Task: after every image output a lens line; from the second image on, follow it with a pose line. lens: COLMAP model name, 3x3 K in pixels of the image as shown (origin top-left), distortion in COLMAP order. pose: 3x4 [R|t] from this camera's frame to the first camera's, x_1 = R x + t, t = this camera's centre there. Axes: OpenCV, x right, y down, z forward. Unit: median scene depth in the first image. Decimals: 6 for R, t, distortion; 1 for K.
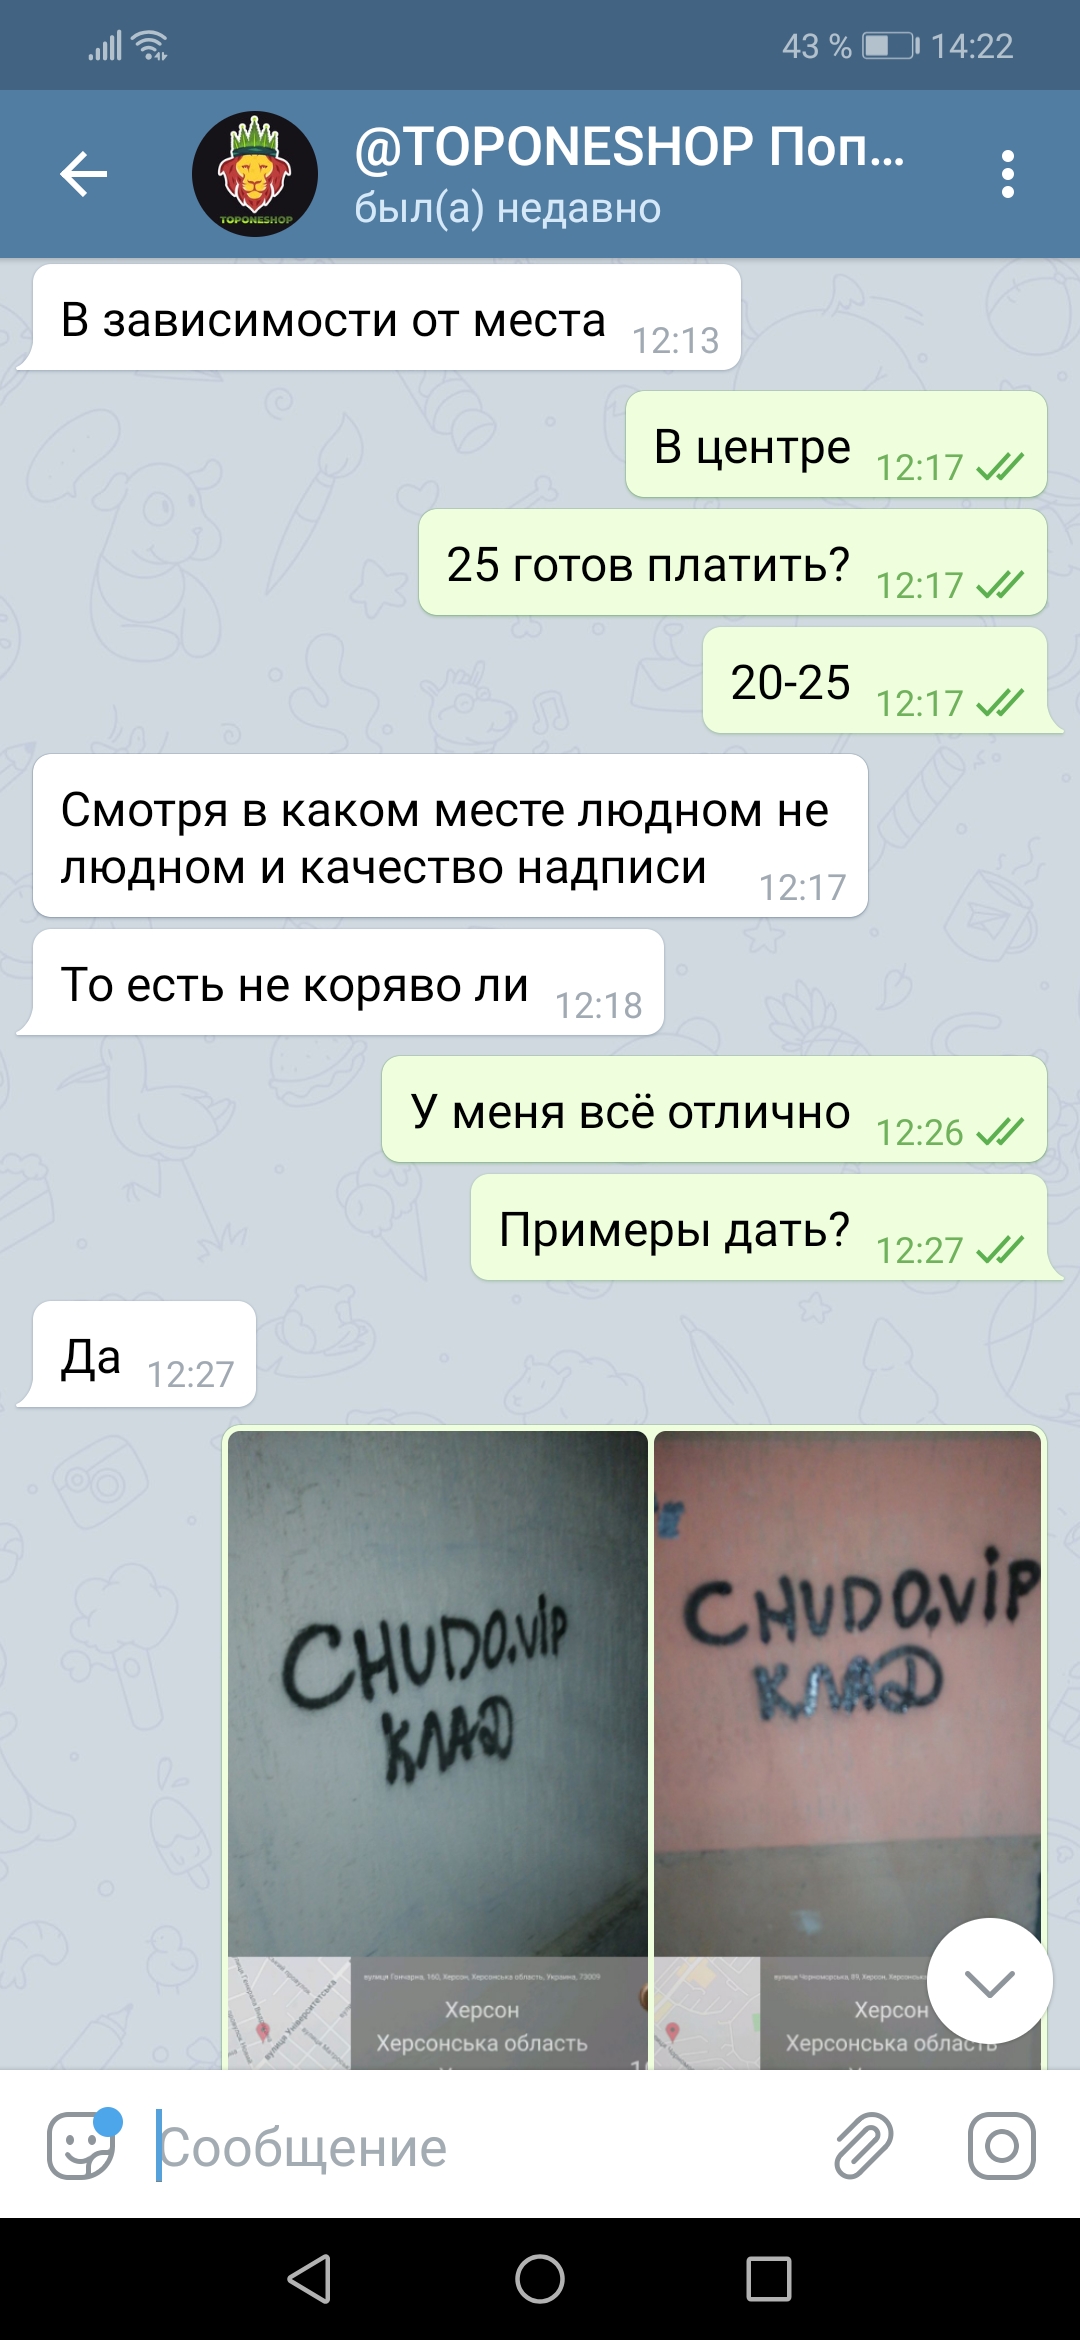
lens RADIAL K [[947.3, 0, 540.0], [0, 947.3, 1170.0], [0, 0, 1]] dist [-0.000033, 0.000001]
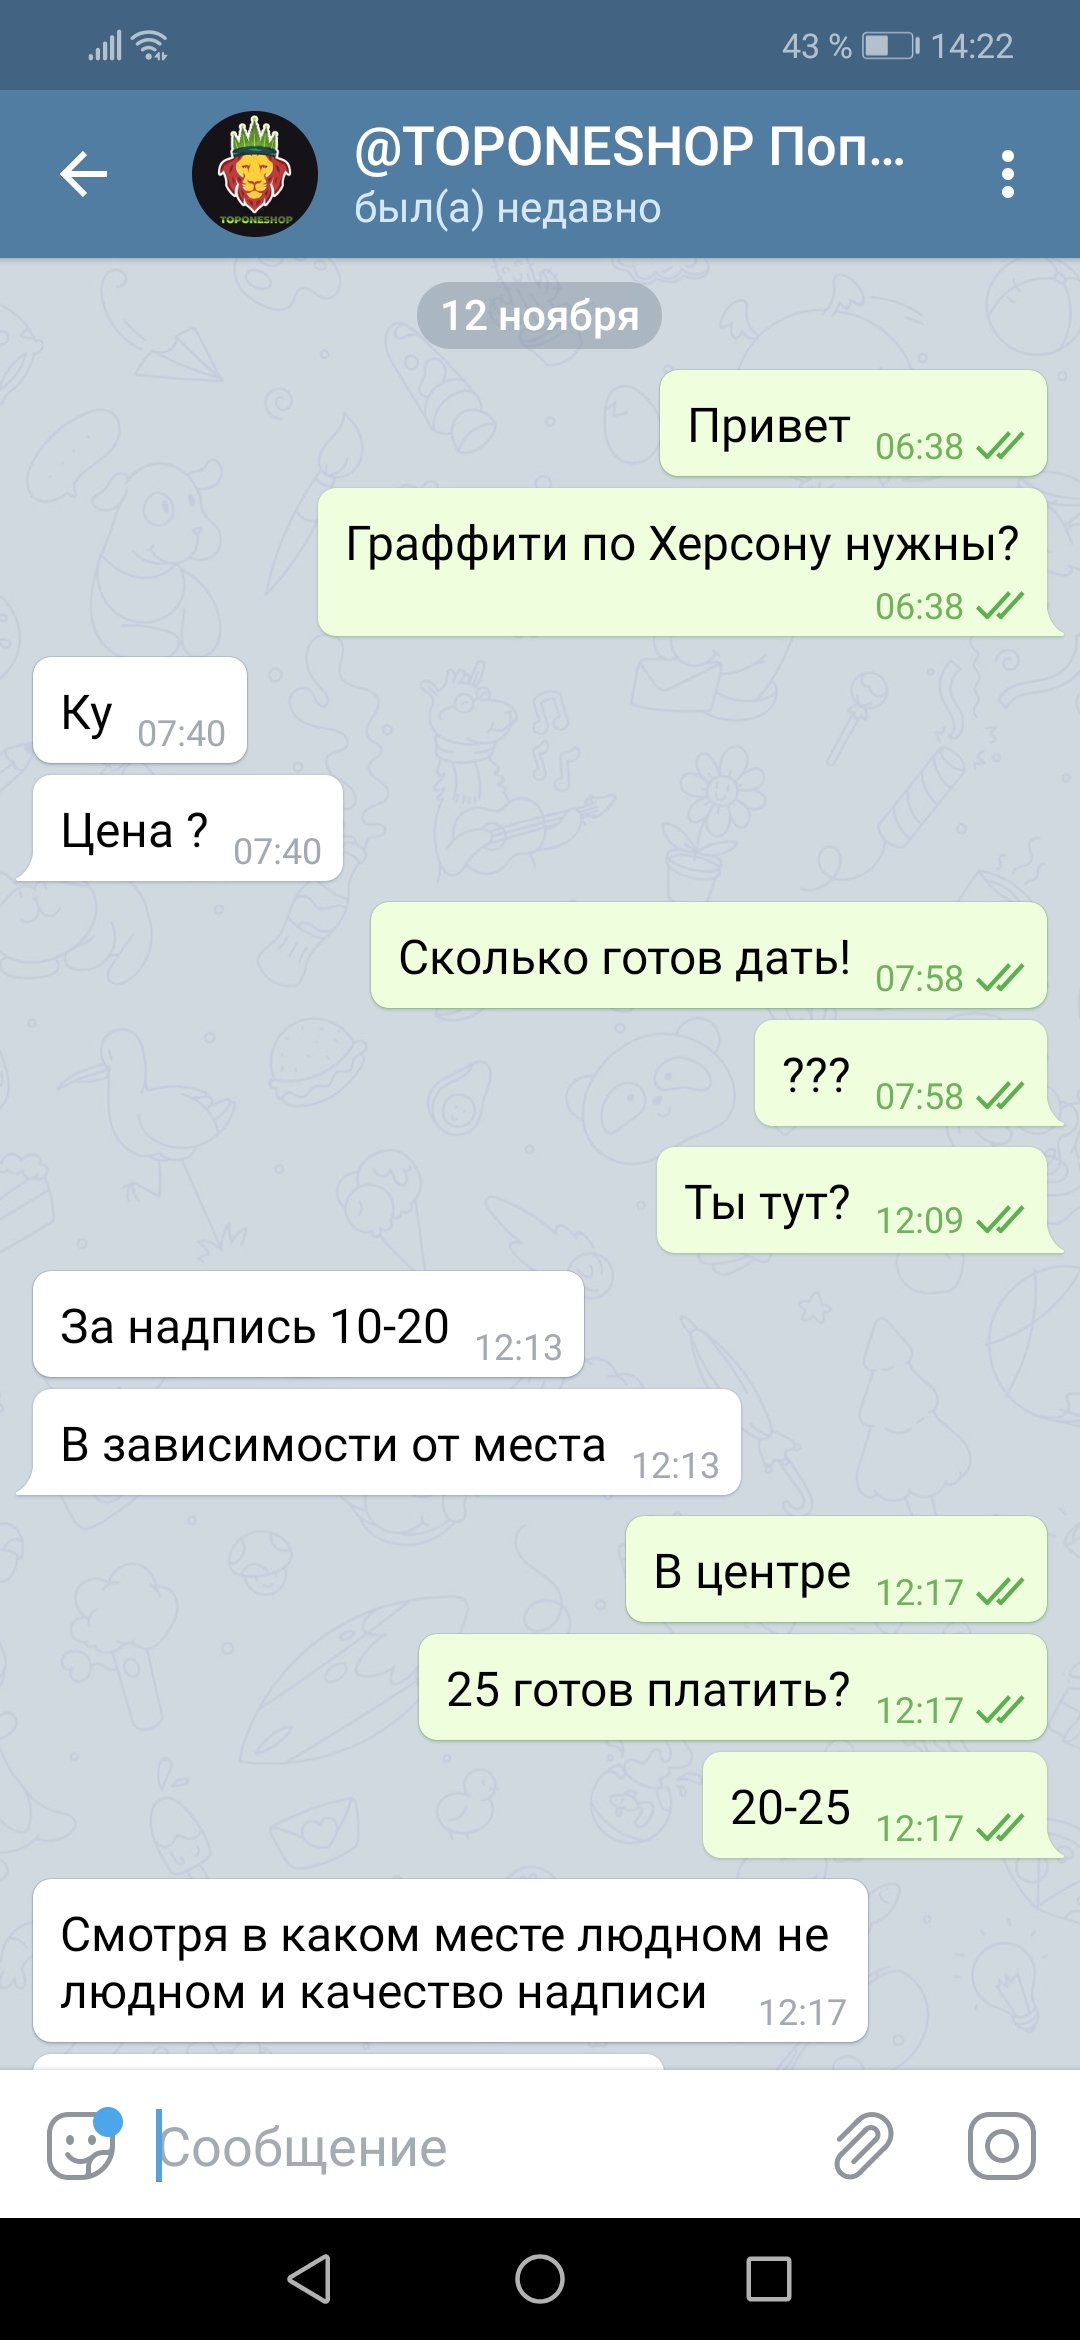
lens RADIAL K [[947.3, 0, 540.0], [0, 947.3, 1170.0], [0, 0, 1]] dist [-0.000033, 0.000001]
pose [[1.000000, 0.000002, 0.000011, 0.000003], [-0.000002, 1.000000, 0.000002, -1.187589], [-0.000011, -0.000002, 1.000000, 0.000020]]
